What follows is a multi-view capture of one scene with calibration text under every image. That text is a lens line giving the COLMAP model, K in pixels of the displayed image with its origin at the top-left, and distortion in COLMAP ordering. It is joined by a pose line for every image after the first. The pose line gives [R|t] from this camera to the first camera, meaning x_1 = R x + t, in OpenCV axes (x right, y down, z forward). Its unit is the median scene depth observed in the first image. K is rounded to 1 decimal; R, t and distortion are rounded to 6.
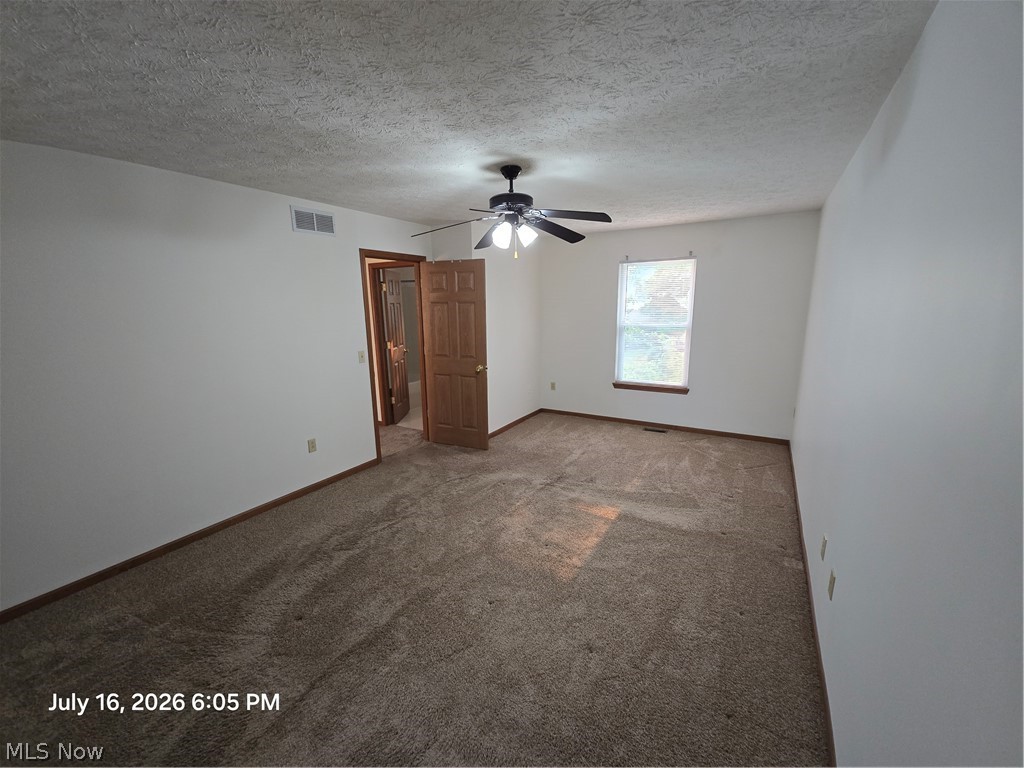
lens RADIAL K [[415.3, 0, 510.1], [0, 415.3, 390.6], [0, 0, 1]] dist [-0.000101, 0.000126]
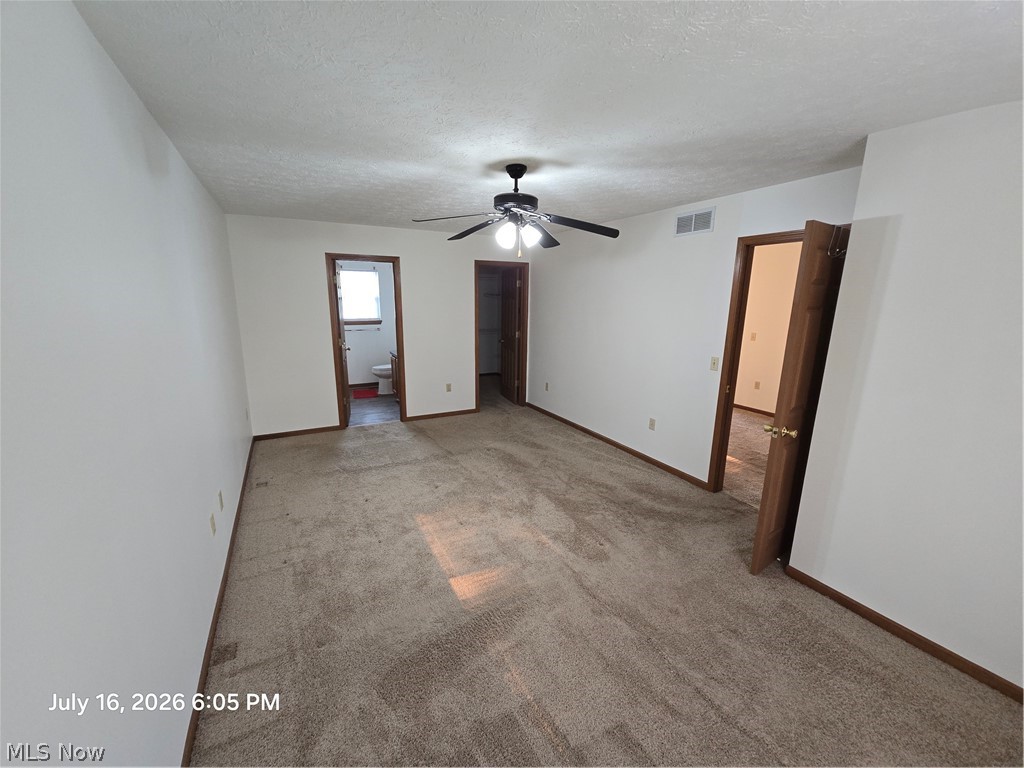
lens RADIAL K [[415.3, 0, 510.1], [0, 415.3, 390.6], [0, 0, 1]] dist [-0.000101, 0.000126]
pose [[-0.511716, 0.200627, -0.835401, 0.842280], [-0.184517, 0.924000, 0.334929, -0.335161], [0.839107, 0.325534, -0.435807, 1.428721]]
